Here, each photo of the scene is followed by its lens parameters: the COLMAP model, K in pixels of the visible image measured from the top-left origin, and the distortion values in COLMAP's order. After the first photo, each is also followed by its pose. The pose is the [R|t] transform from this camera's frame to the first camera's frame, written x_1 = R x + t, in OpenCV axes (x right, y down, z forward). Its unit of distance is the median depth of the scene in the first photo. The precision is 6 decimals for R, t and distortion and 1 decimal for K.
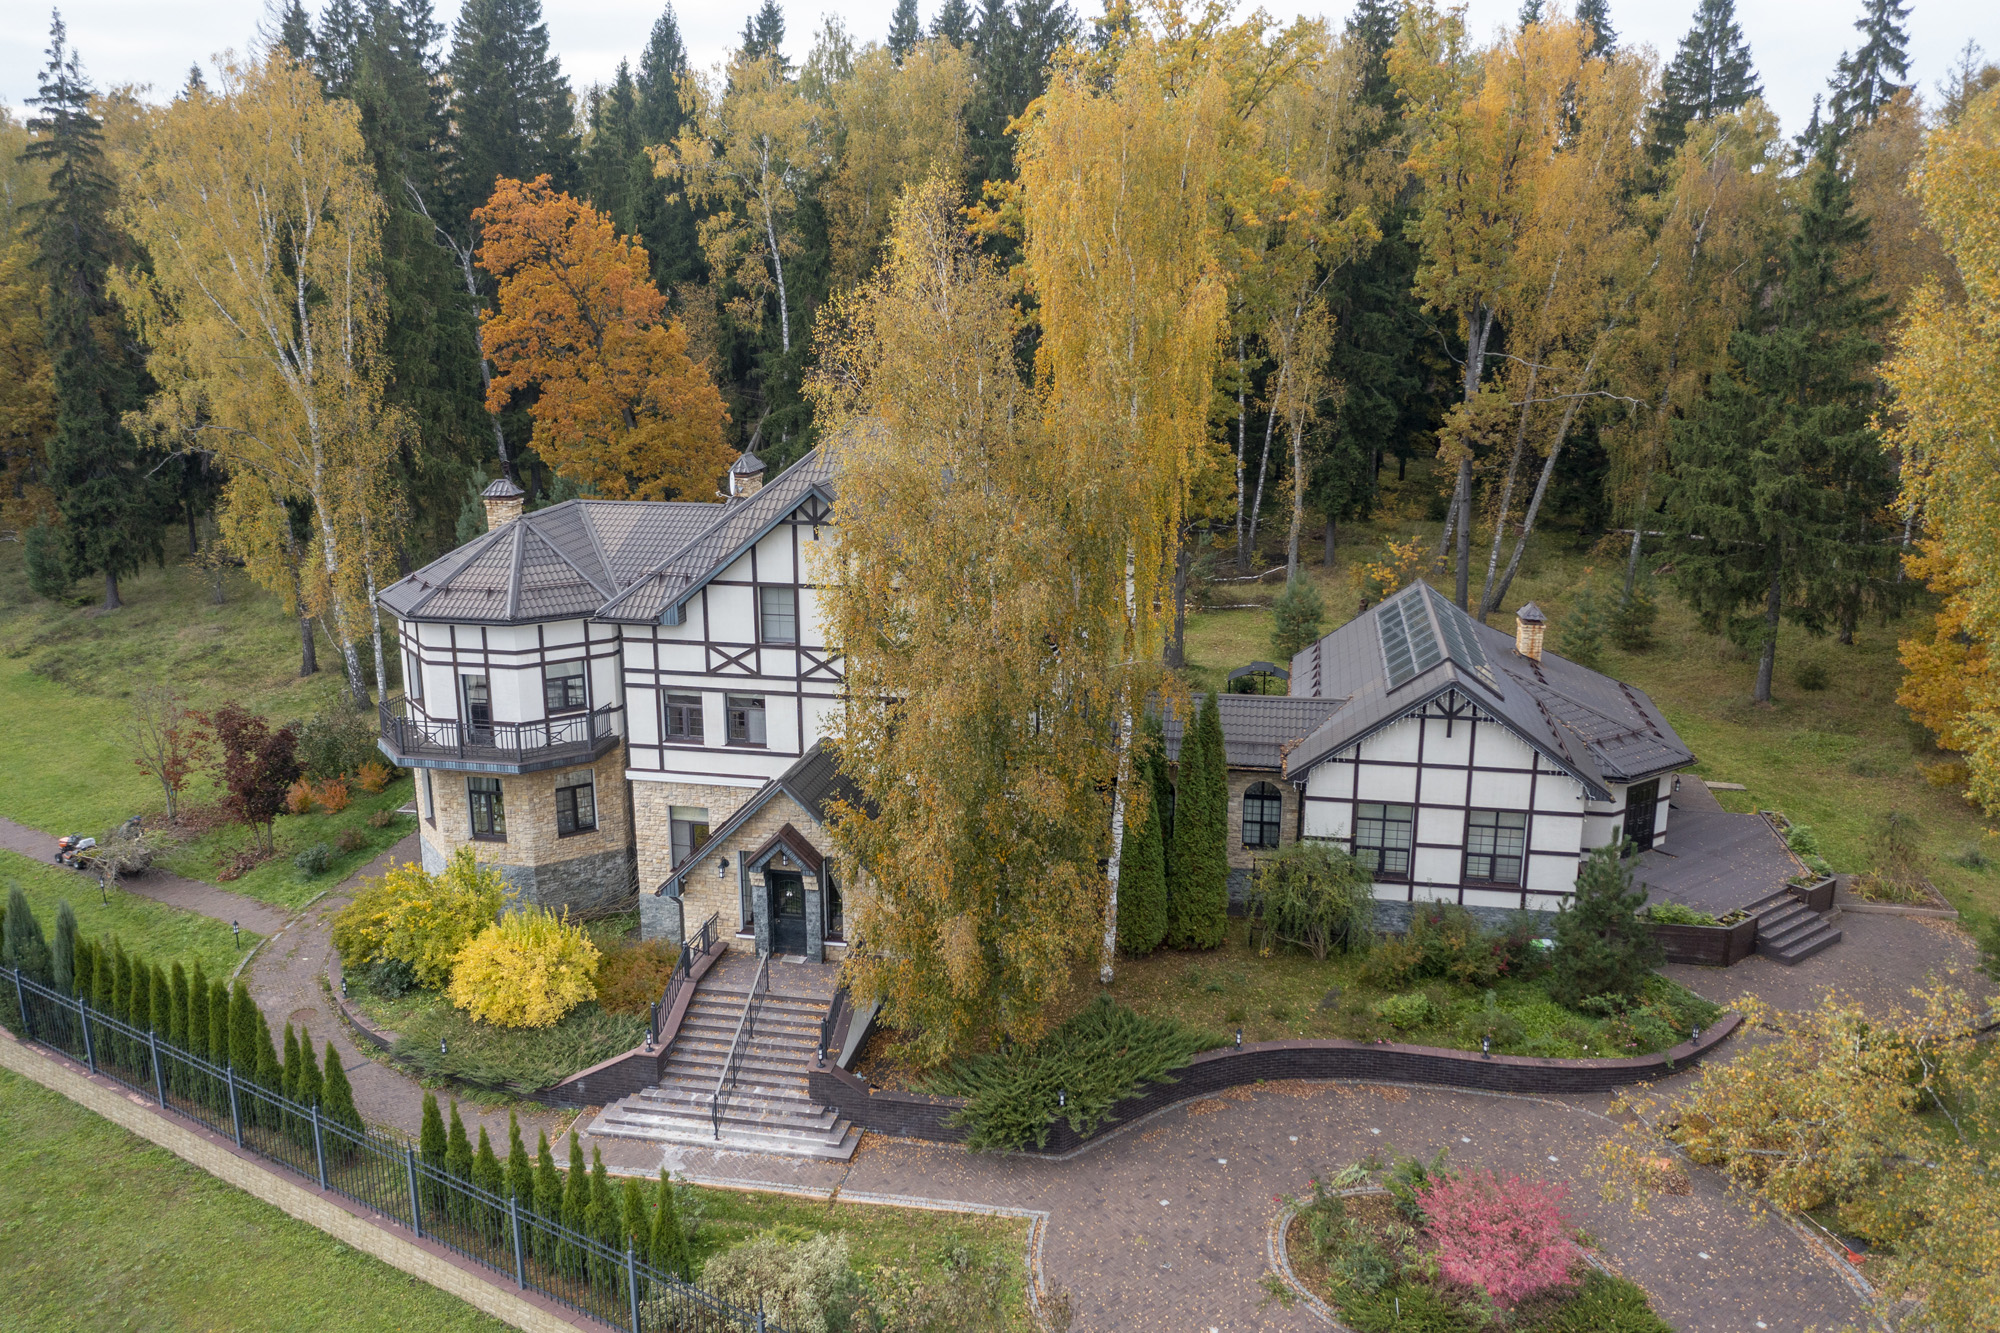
lens RADIAL K [[1597.1, 0, 1000.0], [0, 1597.1, 666.5], [0, 0, 1]] dist [-0.010176, 0.000039]
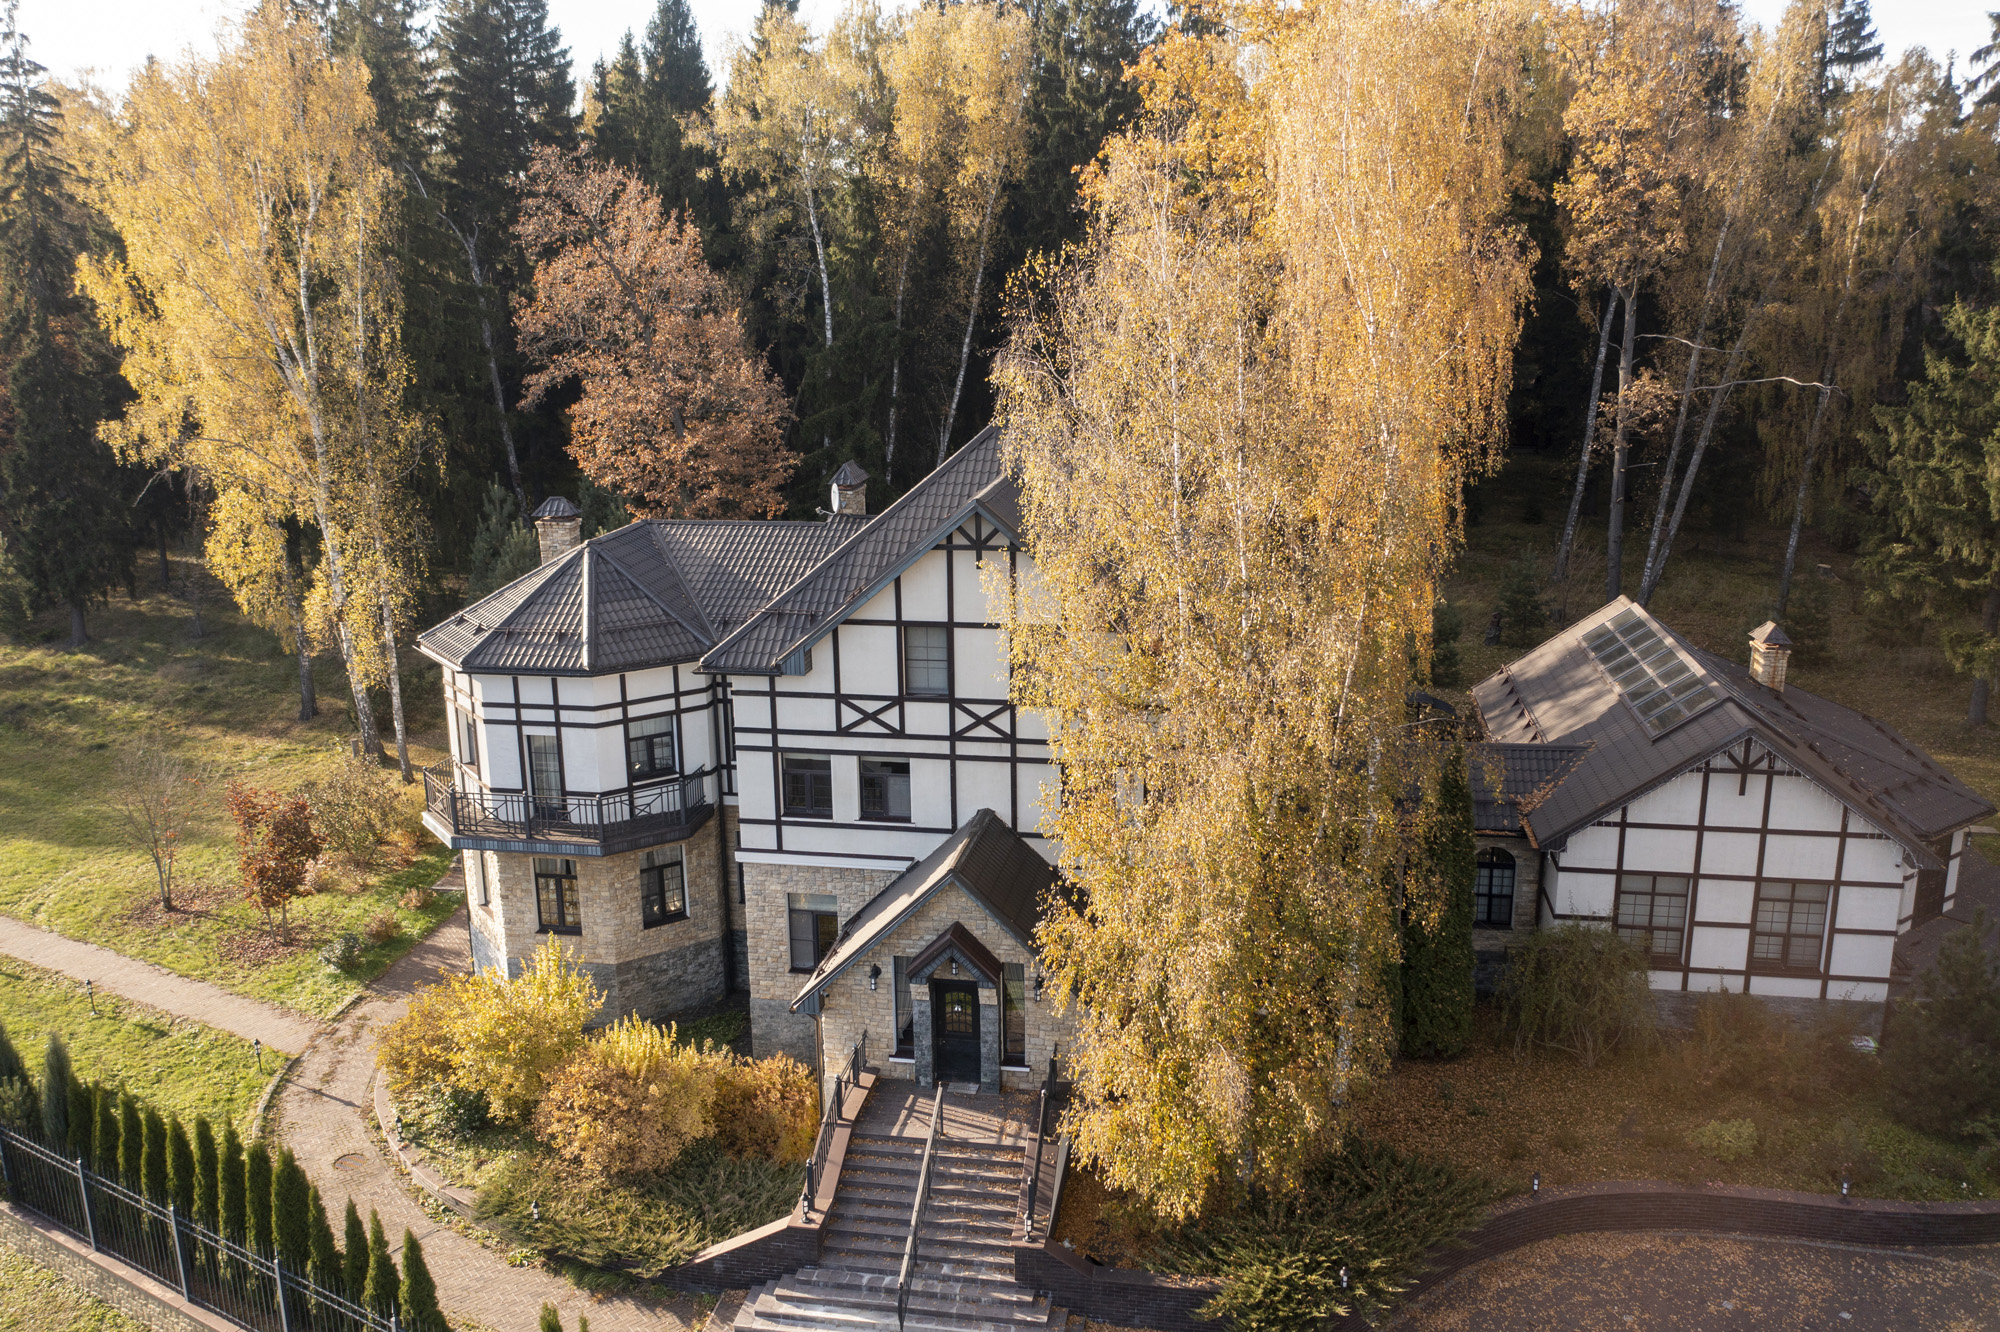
lens RADIAL K [[1629.0, 0, 989.4], [0, 1629.0, 671.1], [0, 0, 1]] dist [-0.021410, 0.002798]
pose [[0.999782, -0.016473, 0.012819, -0.112744], [0.016471, 0.999864, 0.000266, -0.025266], [-0.012821, -0.000055, 0.999918, 0.162733]]
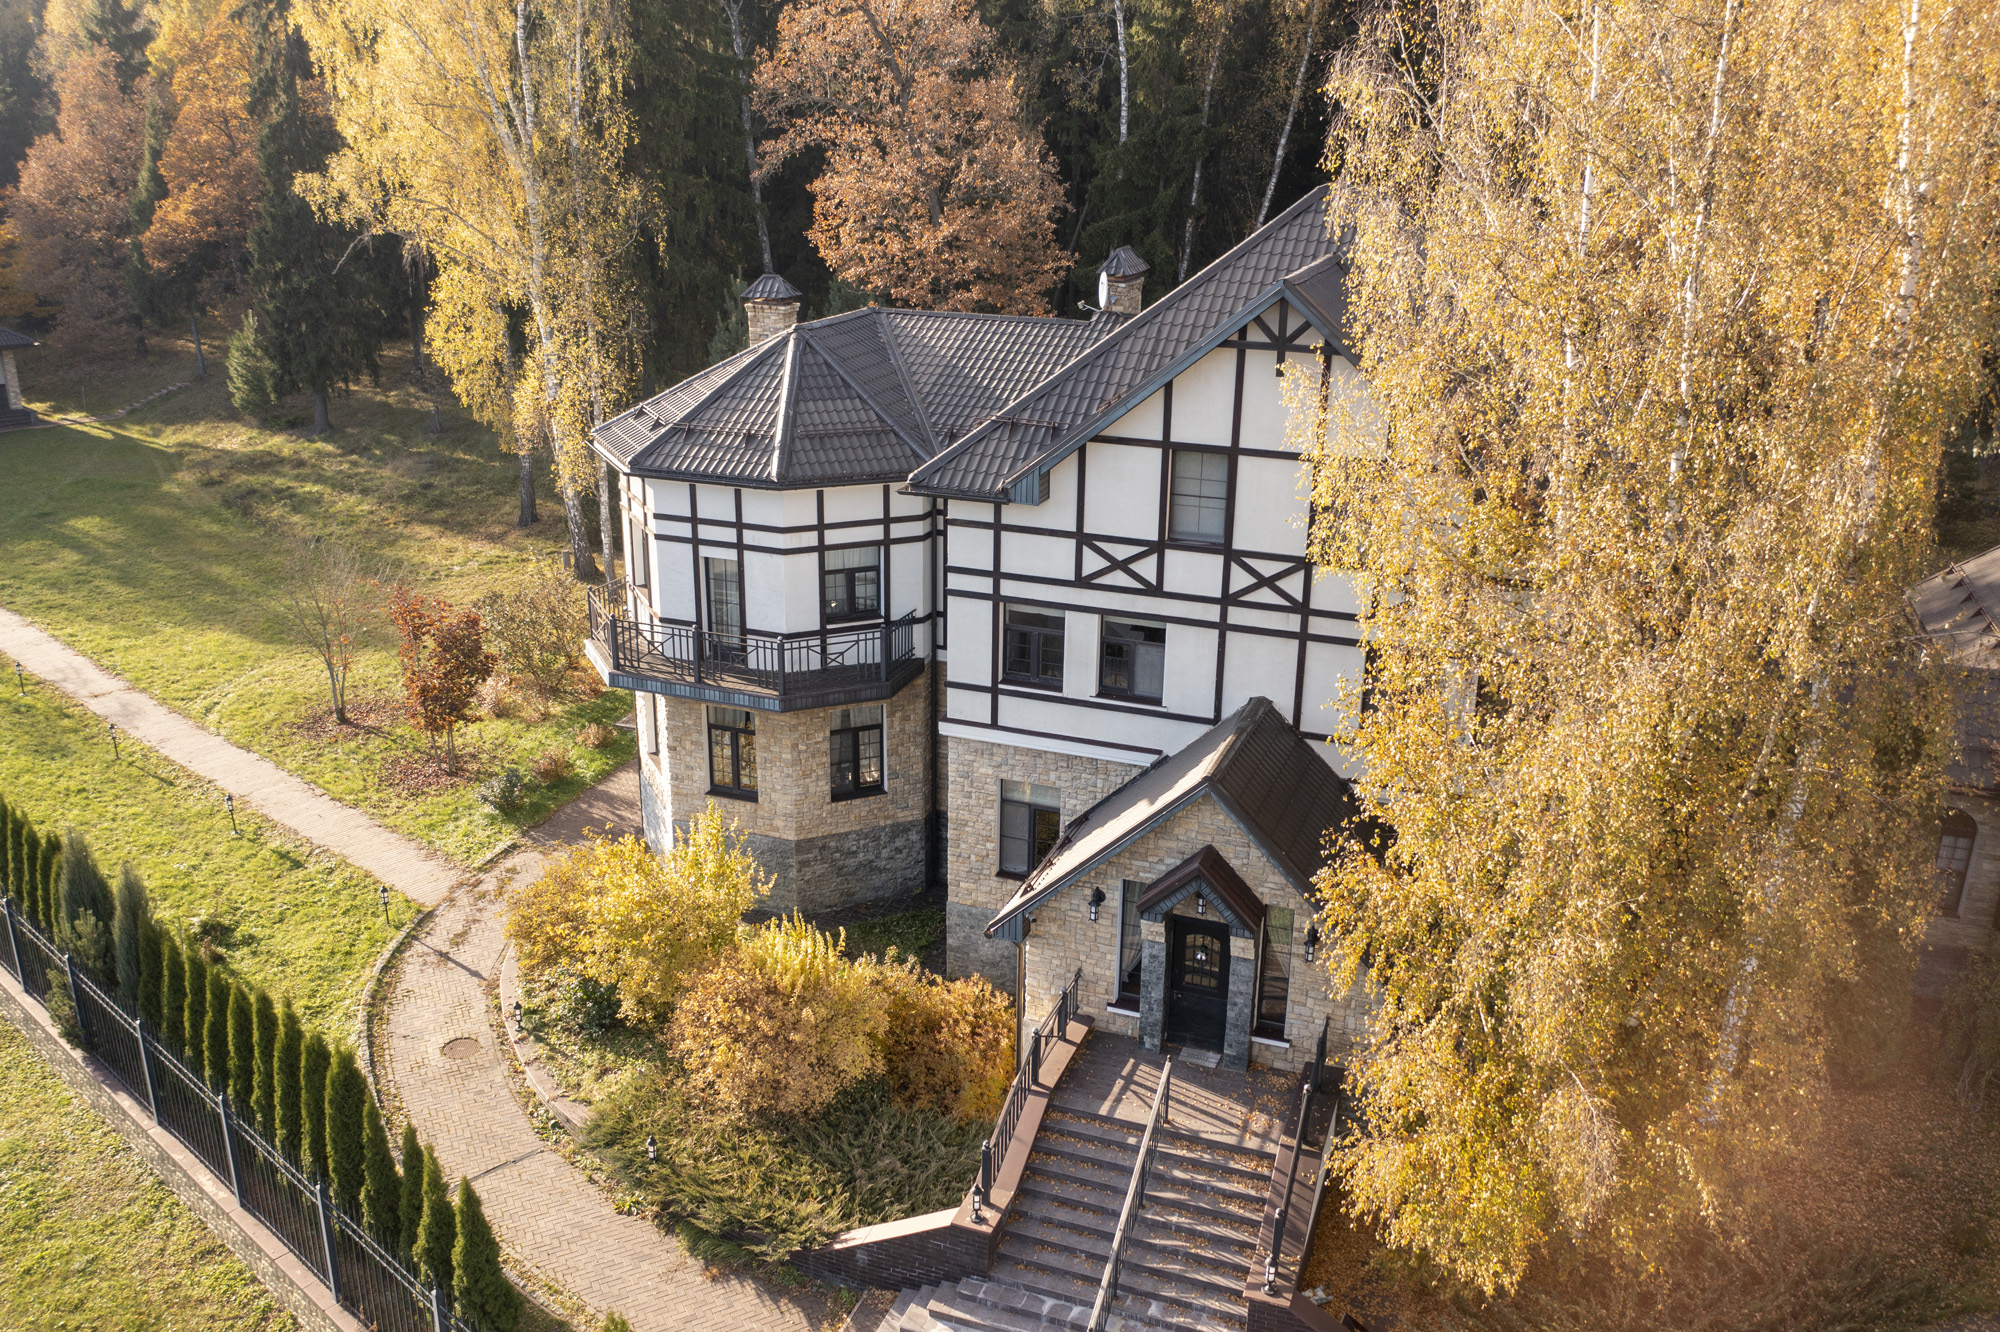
lens RADIAL K [[1632.7, 0, 993.8], [0, 1632.7, 666.7], [0, 0, 1]] dist [-0.010922, -0.001360]
pose [[0.986346, 0.067657, -0.150148, -0.112926], [-0.054441, 0.994412, 0.090449, -0.018727], [0.155428, -0.081040, 0.984517, 0.345621]]
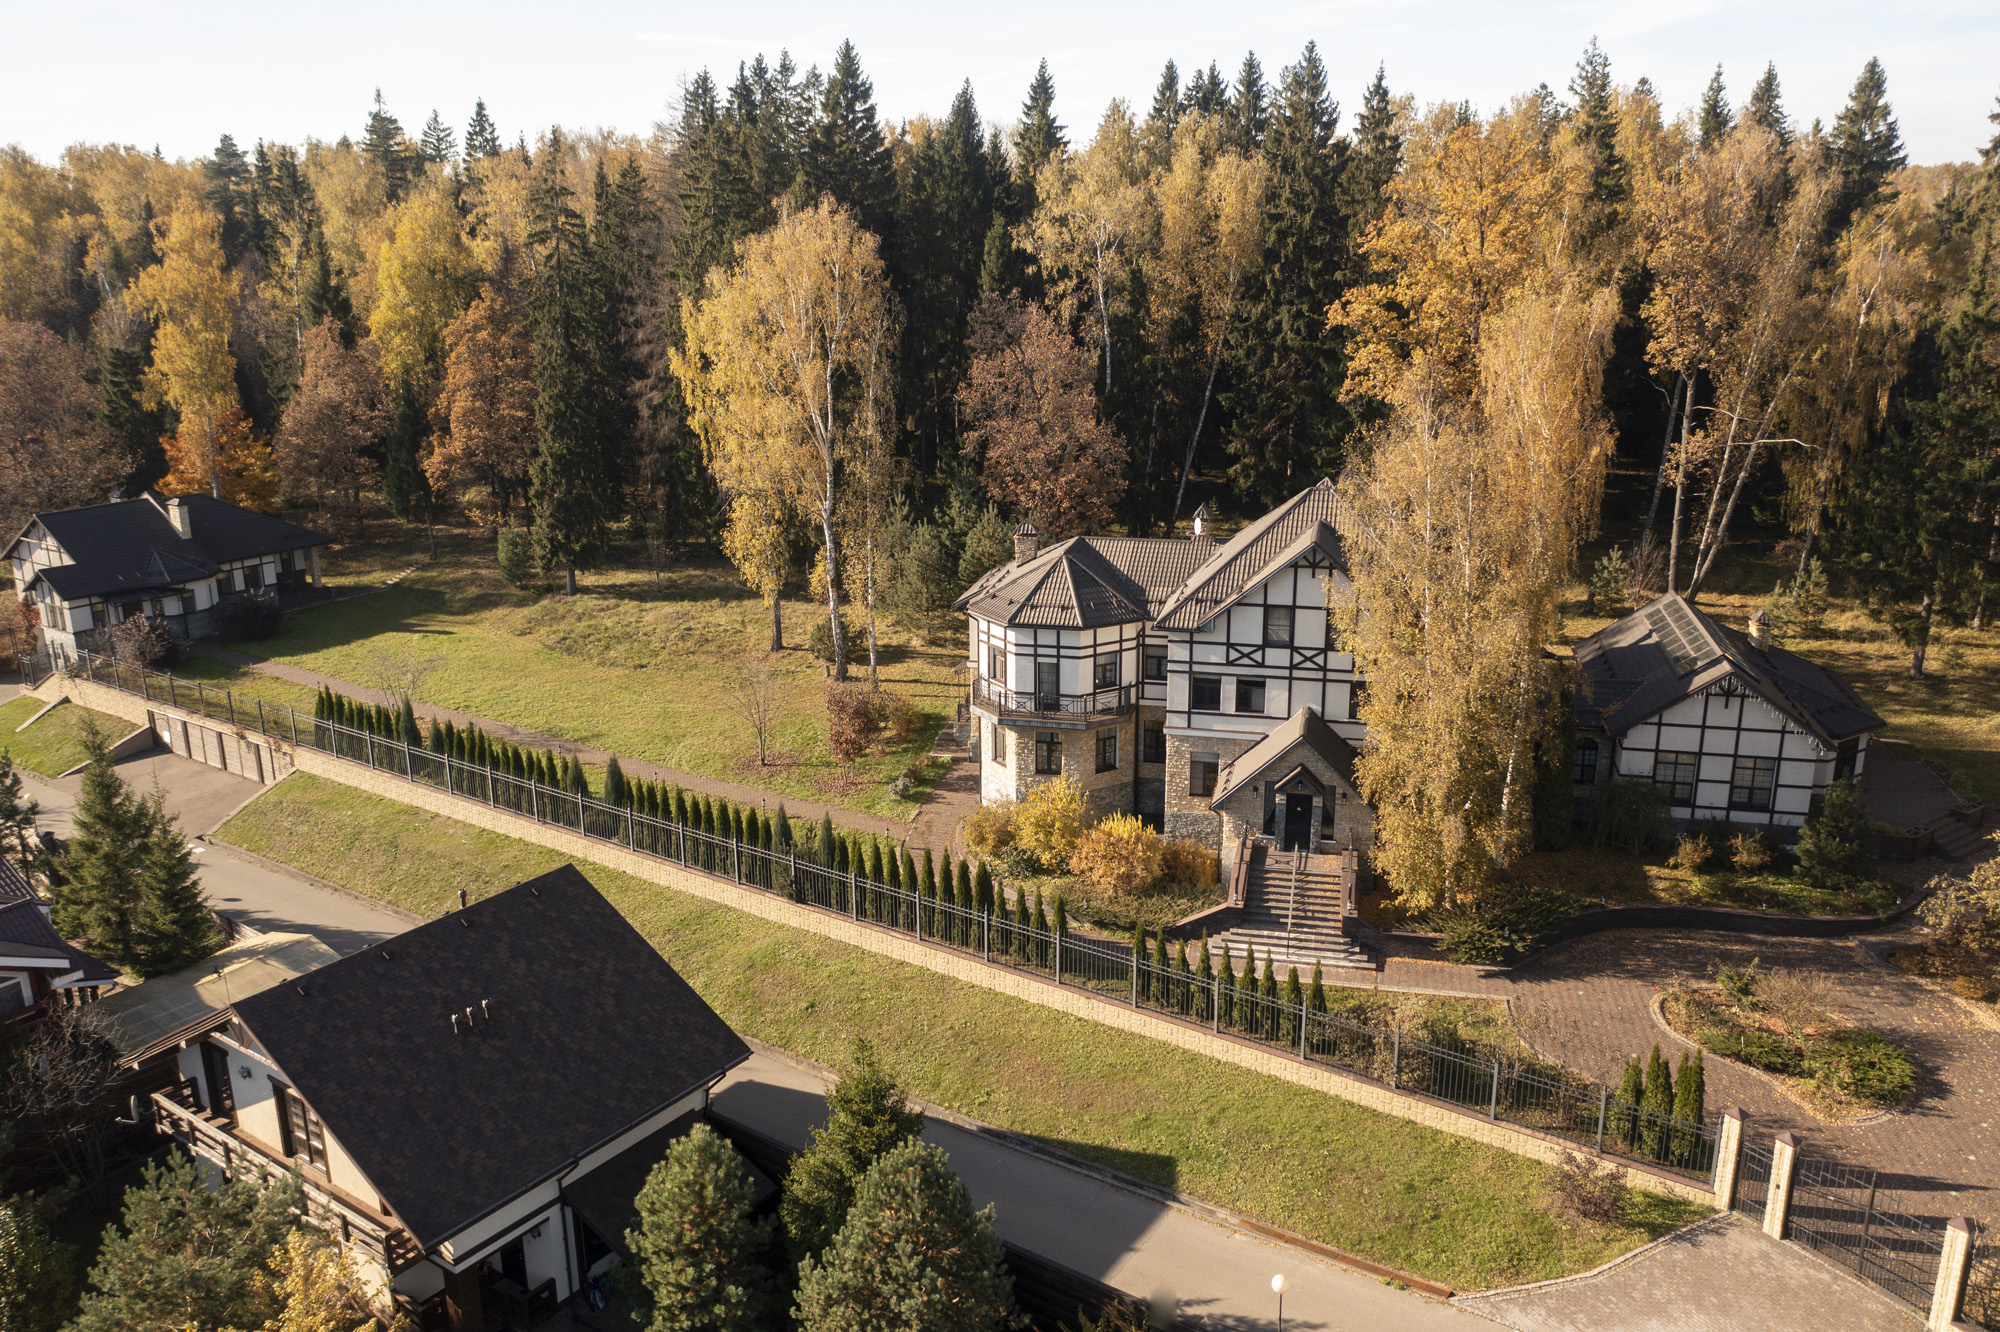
lens RADIAL K [[1629.0, 0, 989.4], [0, 1629.0, 671.1], [0, 0, 1]] dist [-0.021410, 0.002798]
pose [[0.999246, 0.003307, -0.038692, -0.337329], [-0.001995, 0.999424, 0.033890, -0.039130], [0.038782, -0.033788, 0.998676, -0.523171]]
